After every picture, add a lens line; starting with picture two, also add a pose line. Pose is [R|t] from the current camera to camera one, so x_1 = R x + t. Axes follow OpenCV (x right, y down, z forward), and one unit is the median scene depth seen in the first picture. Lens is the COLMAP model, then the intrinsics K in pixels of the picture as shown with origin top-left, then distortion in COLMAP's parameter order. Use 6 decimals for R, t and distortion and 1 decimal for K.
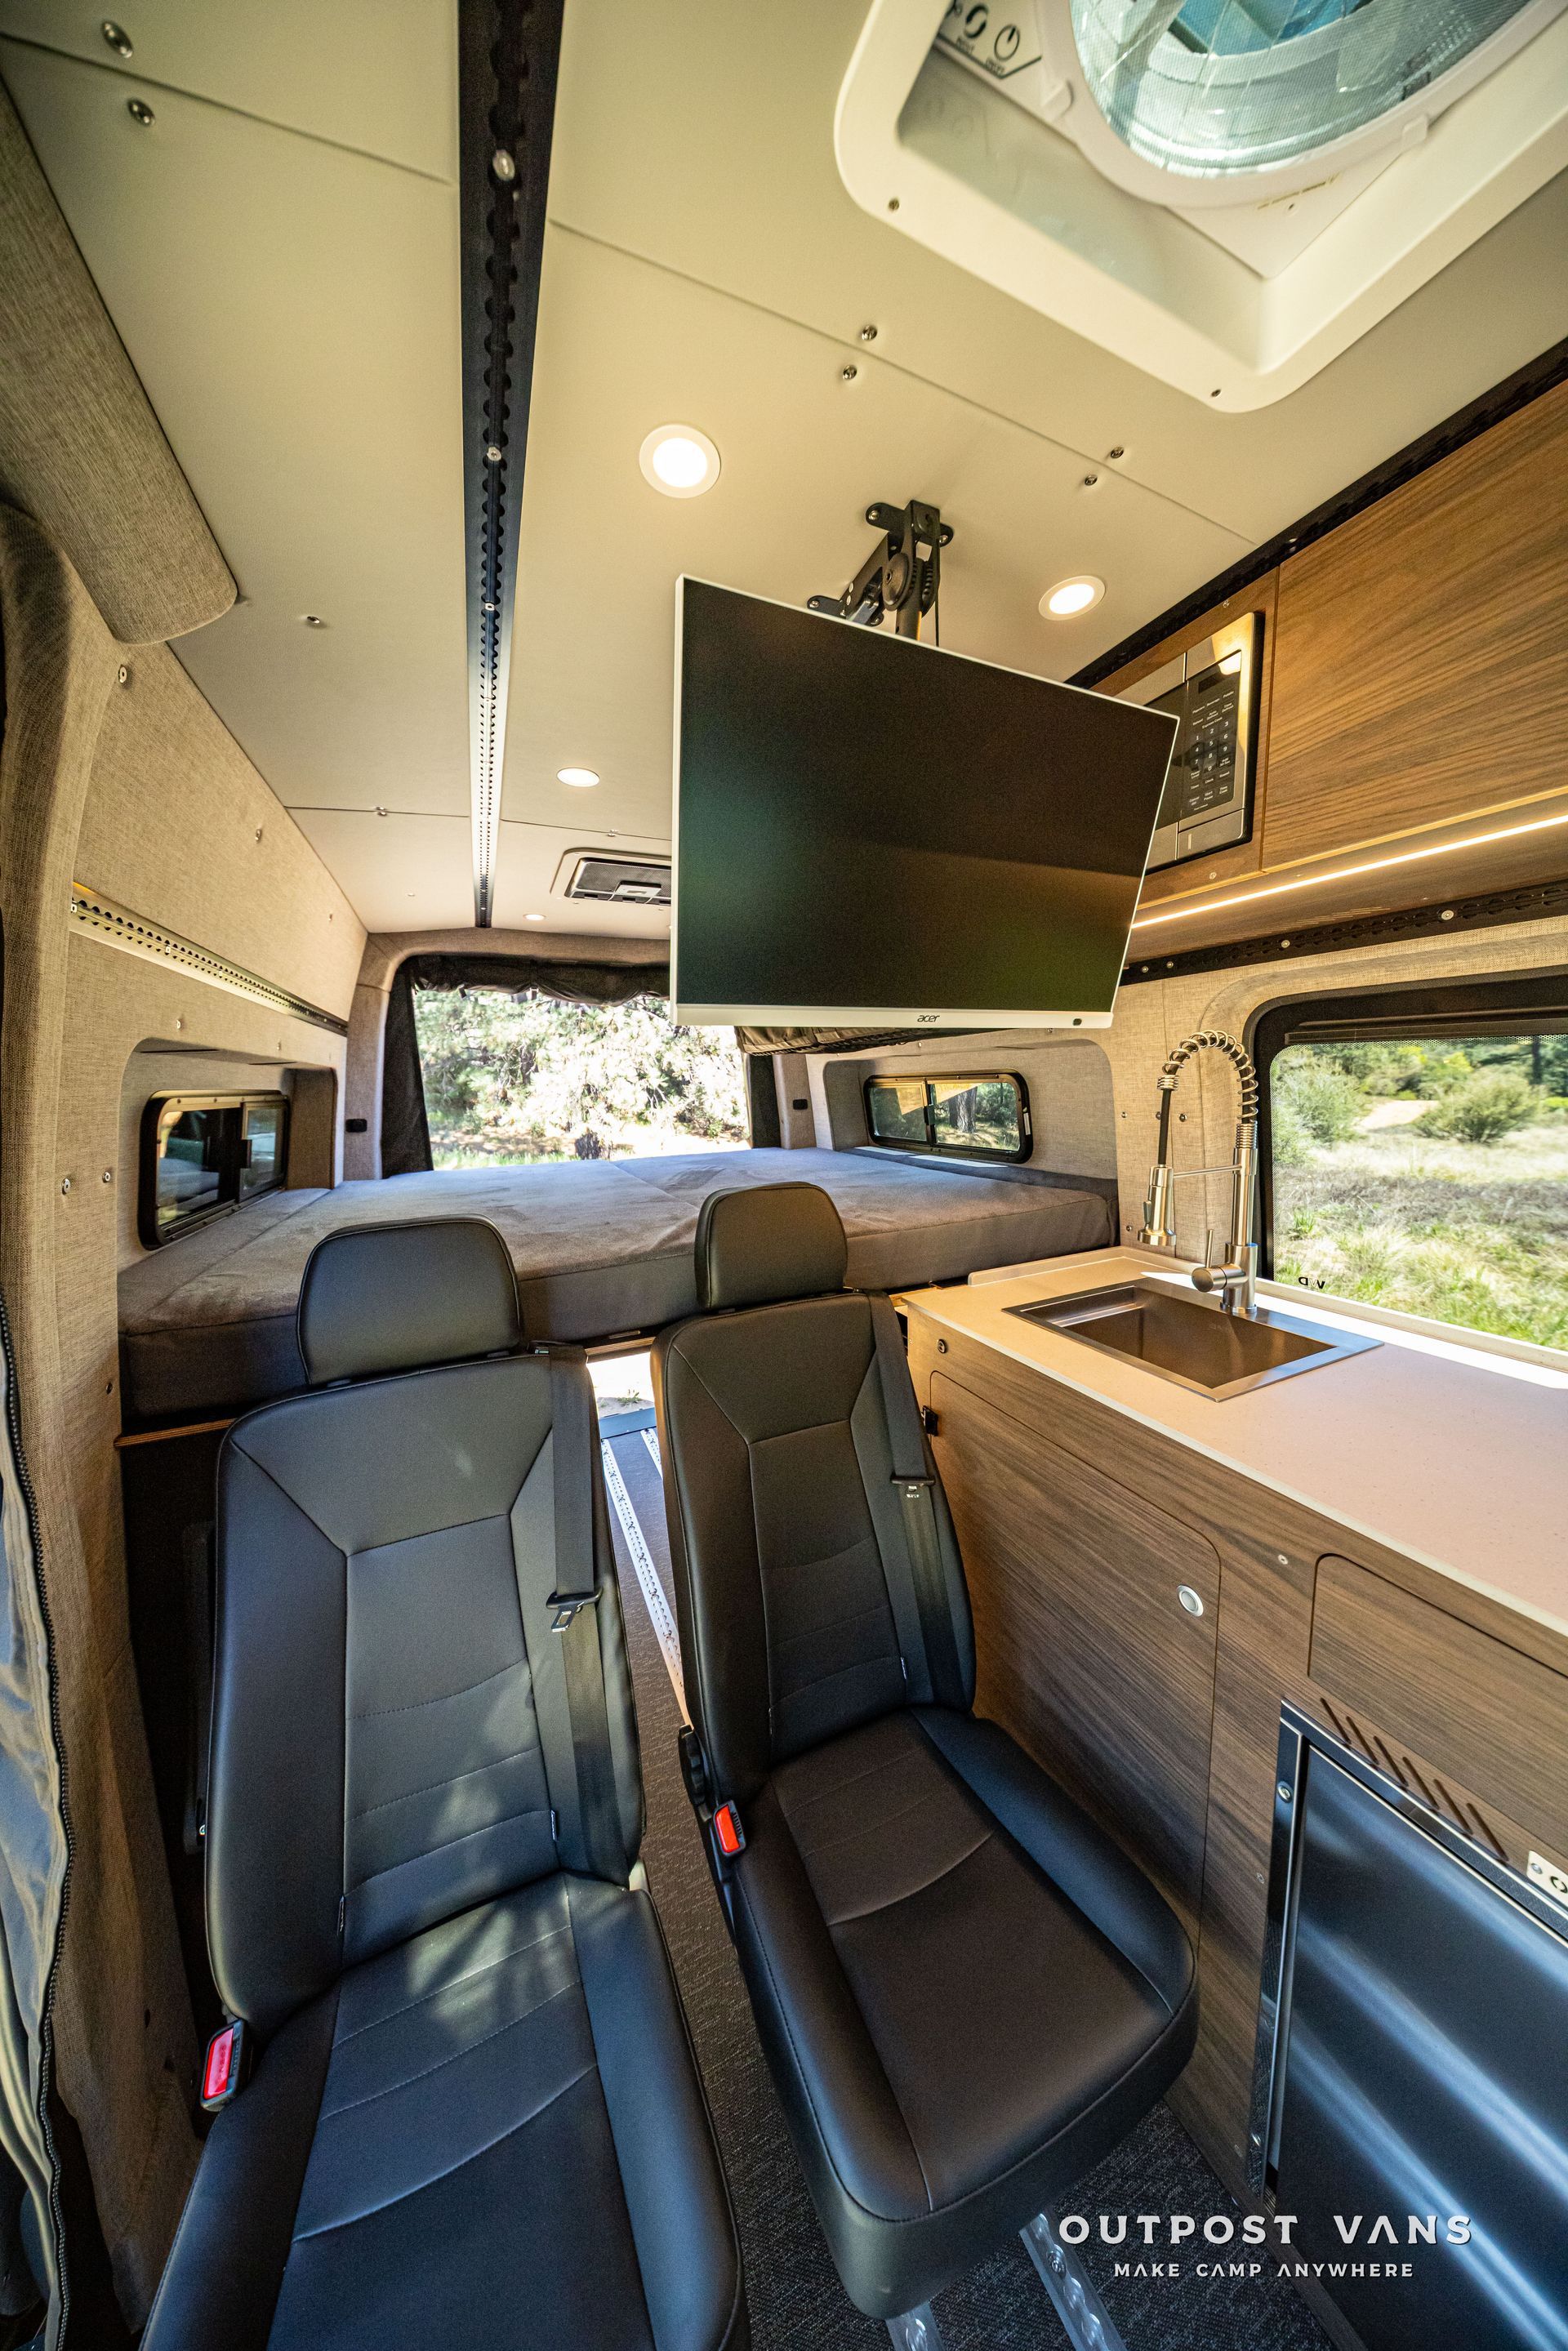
lens RADIAL K [[672.0, 0, 780.0], [0, 672.0, 1162.4], [0, 0, 1]] dist [-0.000118, -0.002083]
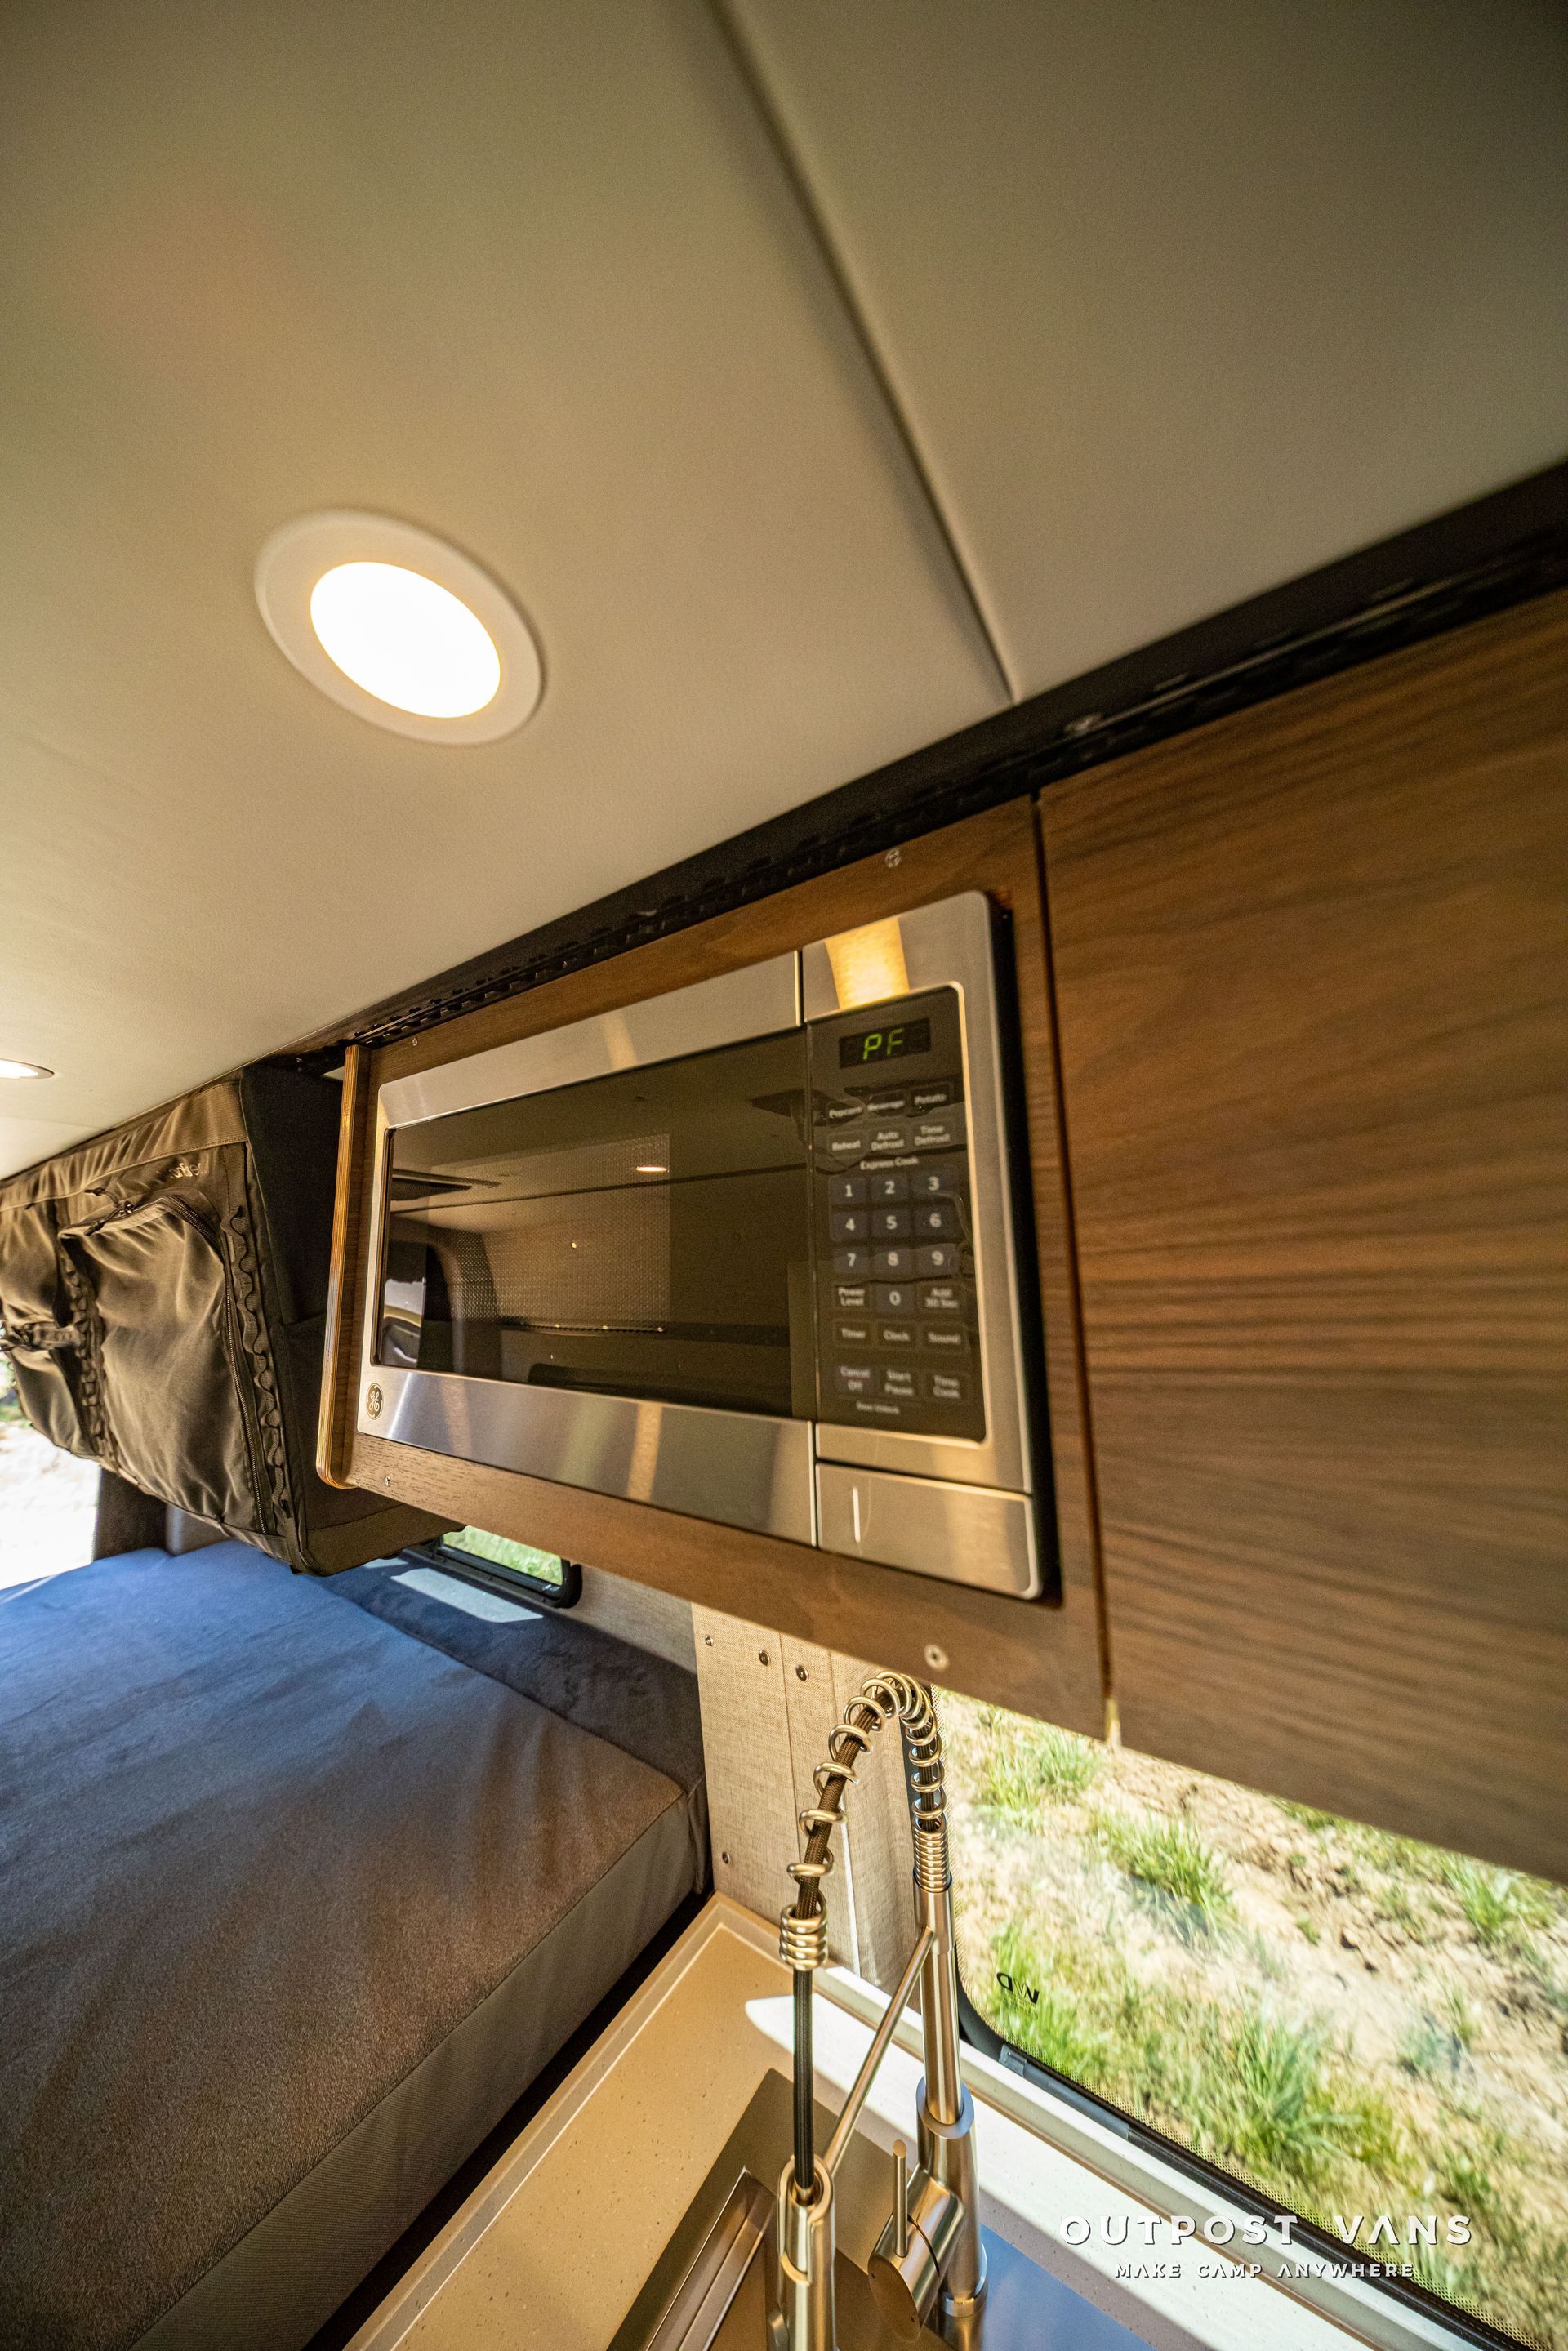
lens RADIAL K [[672.0, 0, 780.0], [0, 672.0, 1162.4], [0, 0, 1]] dist [-0.000118, -0.002083]
pose [[0.840262, 0.075286, 0.536928, 0.291057], [0.071870, 0.966107, -0.247937, -0.395093], [-0.537396, 0.246921, 0.806372, 0.523570]]
